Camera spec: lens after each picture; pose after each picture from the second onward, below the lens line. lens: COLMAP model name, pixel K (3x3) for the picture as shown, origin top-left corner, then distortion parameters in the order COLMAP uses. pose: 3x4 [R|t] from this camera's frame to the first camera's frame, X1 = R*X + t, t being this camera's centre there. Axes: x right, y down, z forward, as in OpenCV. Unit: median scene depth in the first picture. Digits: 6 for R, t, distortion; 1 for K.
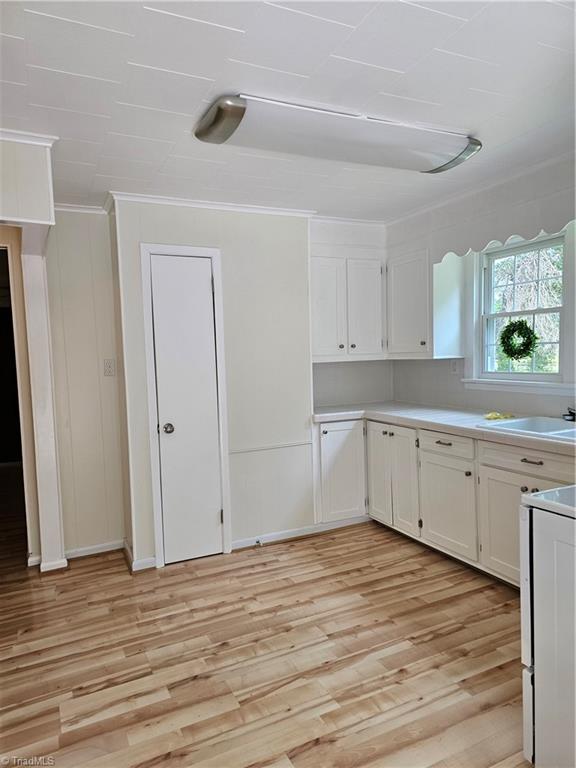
lens RADIAL K [[520.1, 0, 287.4], [0, 520.1, 388.0], [0, 0, 1]] dist [0.072826, -0.060850]
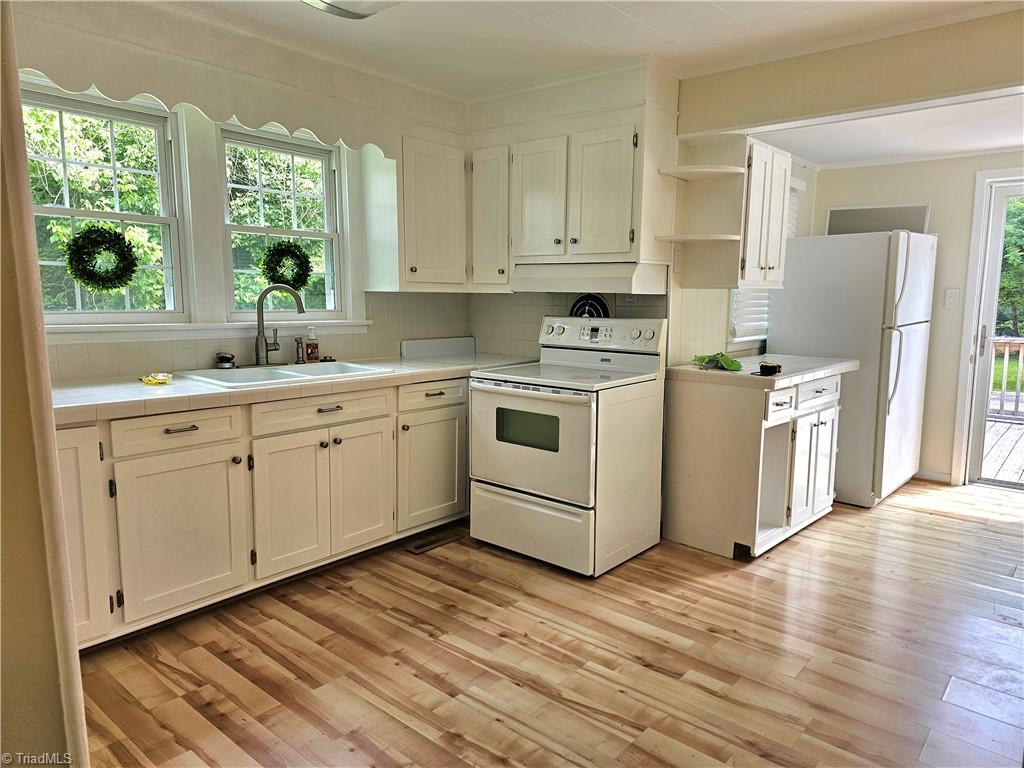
lens RADIAL K [[693.4, 0, 512.0], [0, 693.4, 384.0], [0, 0, 1]] dist [0.072826, -0.060850]
pose [[-0.401294, -0.092212, 0.911296, -0.705982], [0.065901, 0.989434, 0.129138, -0.029322], [-0.913575, 0.111877, -0.390978, 1.202367]]
